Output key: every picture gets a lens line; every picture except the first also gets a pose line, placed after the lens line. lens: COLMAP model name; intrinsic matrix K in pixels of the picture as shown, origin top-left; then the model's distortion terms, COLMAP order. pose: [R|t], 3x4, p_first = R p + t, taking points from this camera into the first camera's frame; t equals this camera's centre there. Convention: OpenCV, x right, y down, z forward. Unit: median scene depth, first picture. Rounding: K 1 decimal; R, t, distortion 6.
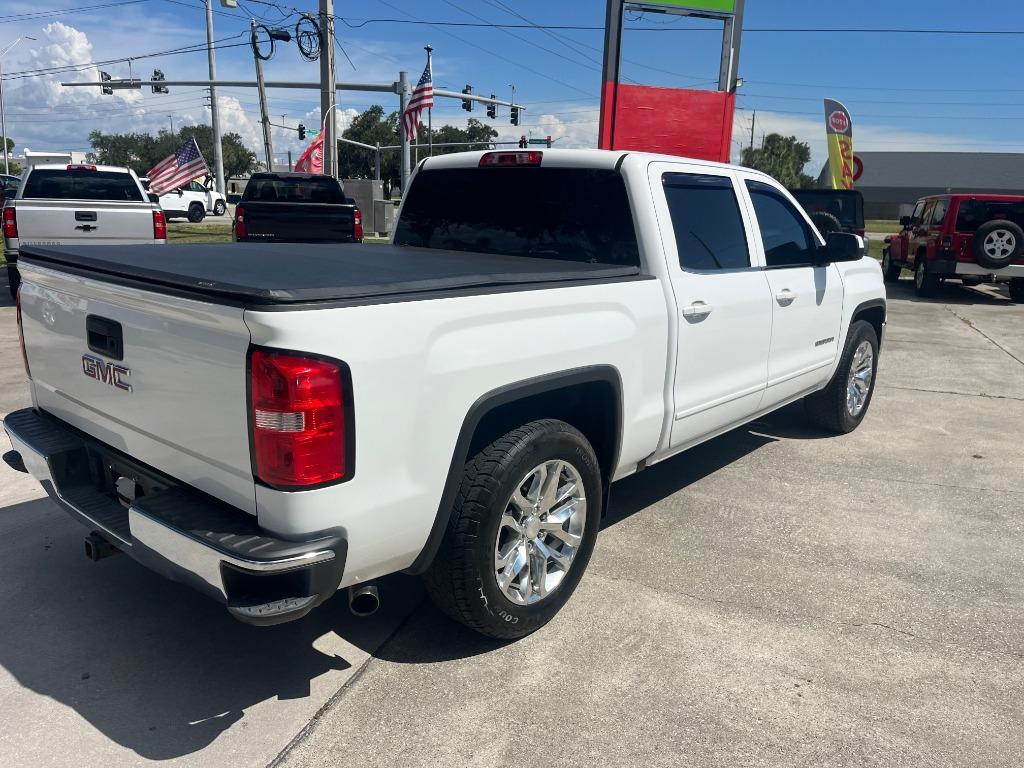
lens RADIAL K [[773.8, 0, 515.9], [0, 773.8, 387.1], [0, 0, 1]] dist [0.066618, -0.092043]
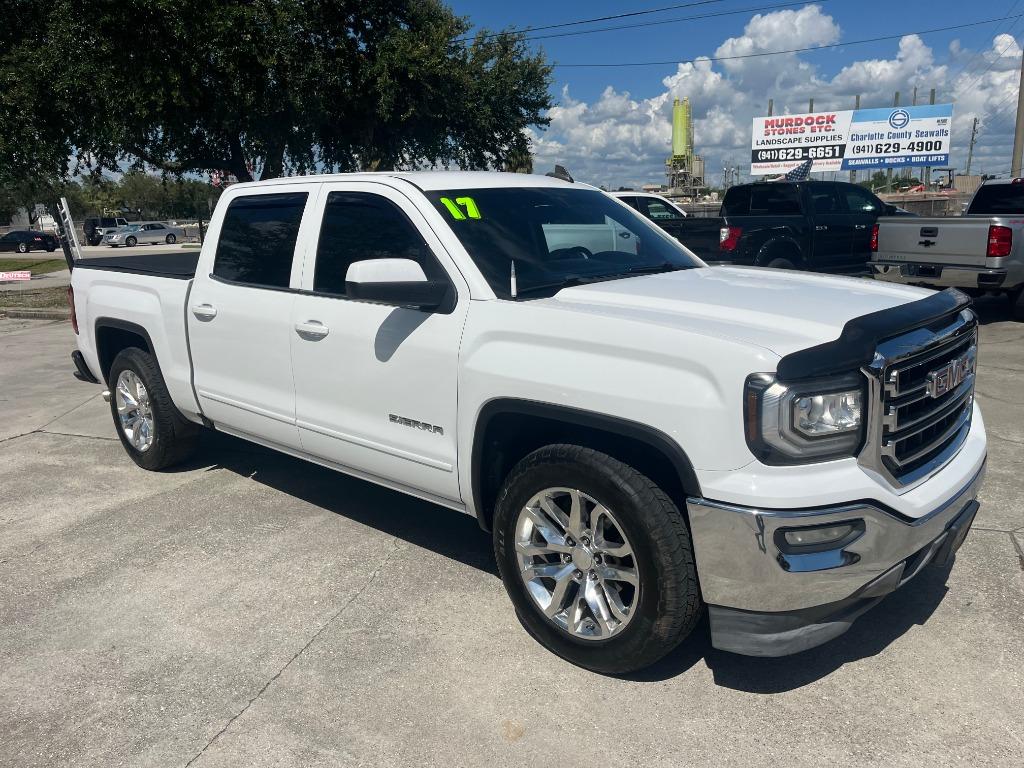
lens RADIAL K [[773.8, 0, 512.6], [0, 773.8, 376.1], [0, 0, 1]] dist [0.066618, -0.092043]
pose [[-0.030276, 0.181320, -0.982958, 1.204919], [-0.211929, 0.959886, 0.183591, -0.274809], [0.976816, 0.213876, 0.009365, 1.248548]]
